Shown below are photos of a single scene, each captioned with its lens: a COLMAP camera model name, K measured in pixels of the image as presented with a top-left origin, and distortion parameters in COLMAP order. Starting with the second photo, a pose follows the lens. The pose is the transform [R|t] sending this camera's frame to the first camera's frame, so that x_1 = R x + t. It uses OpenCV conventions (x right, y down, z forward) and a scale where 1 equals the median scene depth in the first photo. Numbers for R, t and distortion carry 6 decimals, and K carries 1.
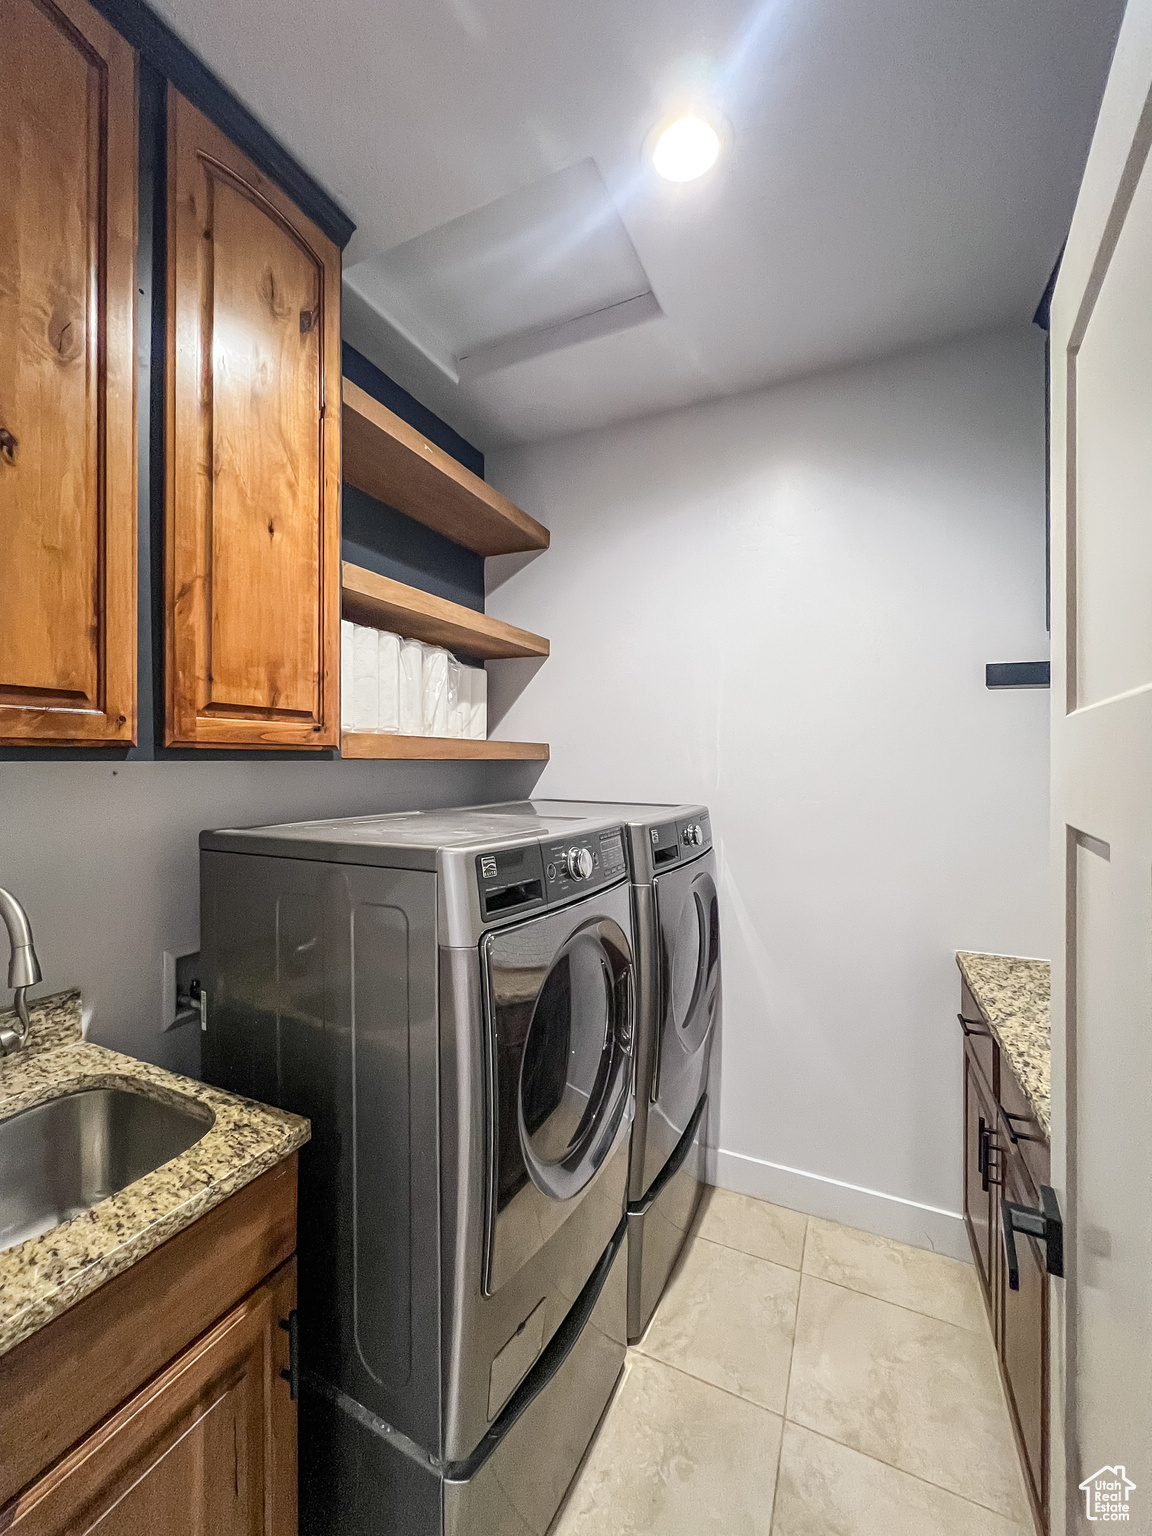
lens RADIAL K [[620.9, 0, 571.5], [0, 620.9, 766.9], [0, 0, 1]] dist [-0.000062, 0.000045]
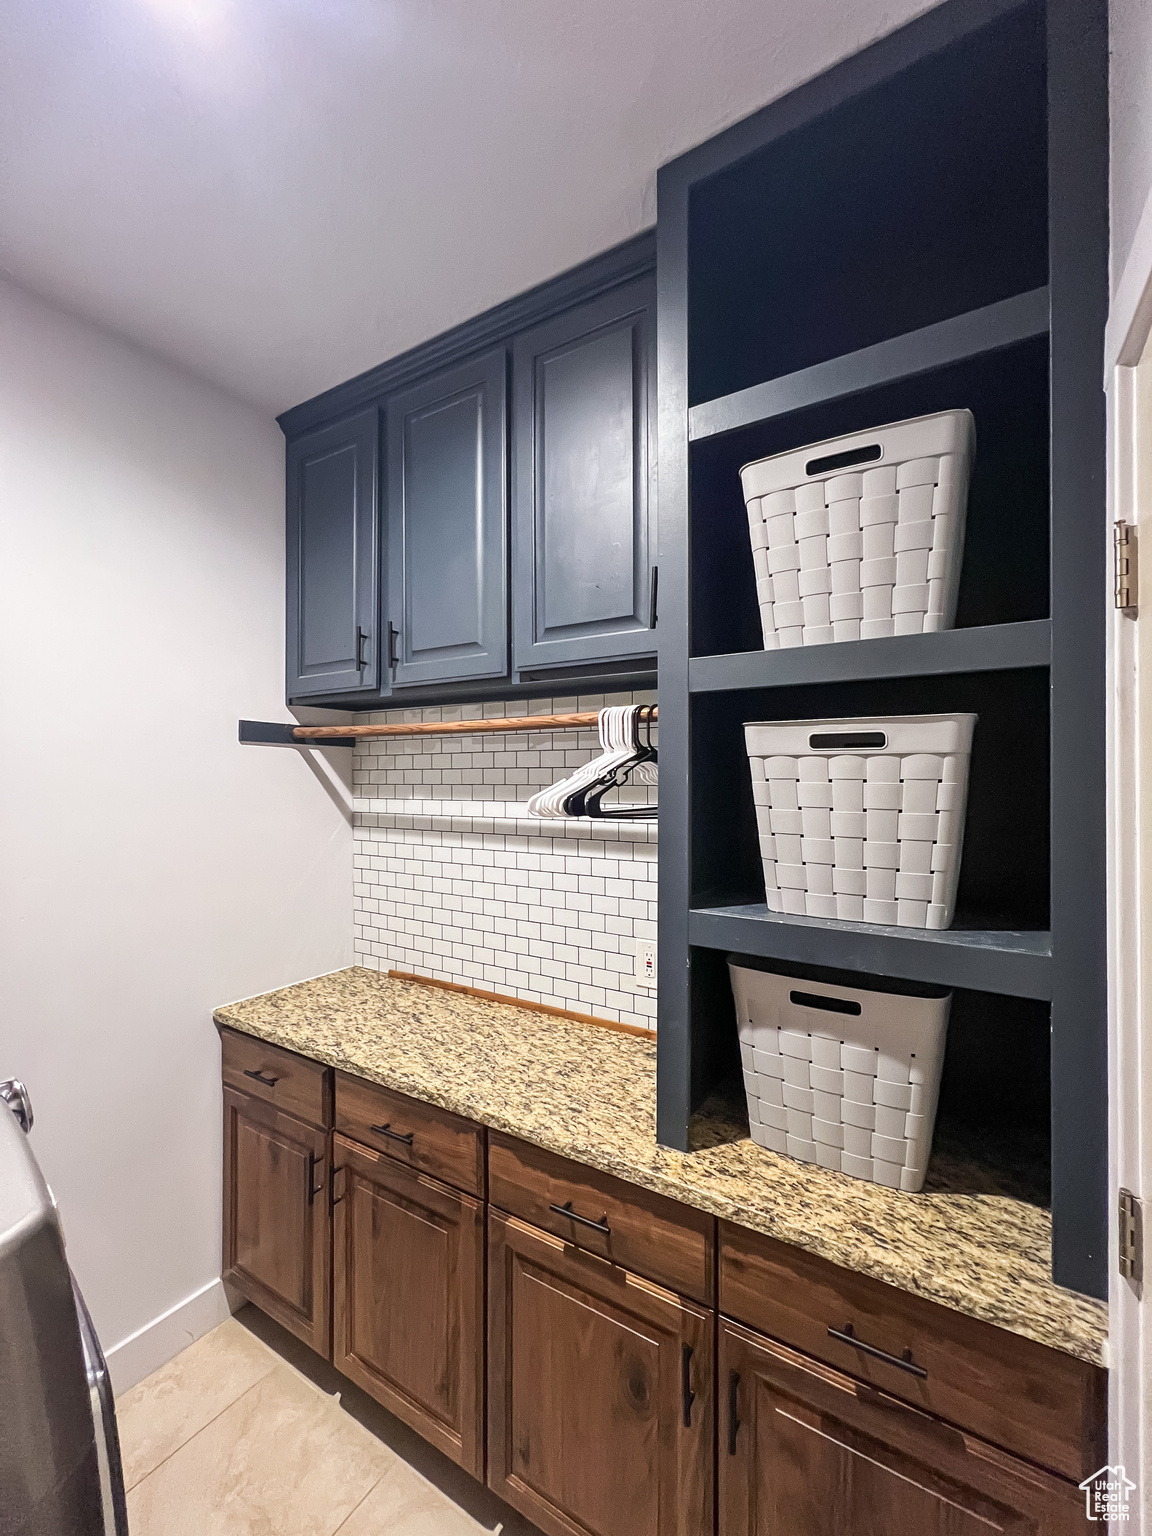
lens RADIAL K [[620.9, 0, 575.8], [0, 620.9, 770.9], [0, 0, 1]] dist [-0.000062, 0.000045]
pose [[0.121118, 0.003106, 0.992633, -0.339494], [-0.001311, 0.999995, -0.002969, -0.092780], [-0.992637, -0.000942, 0.121122, 0.376709]]
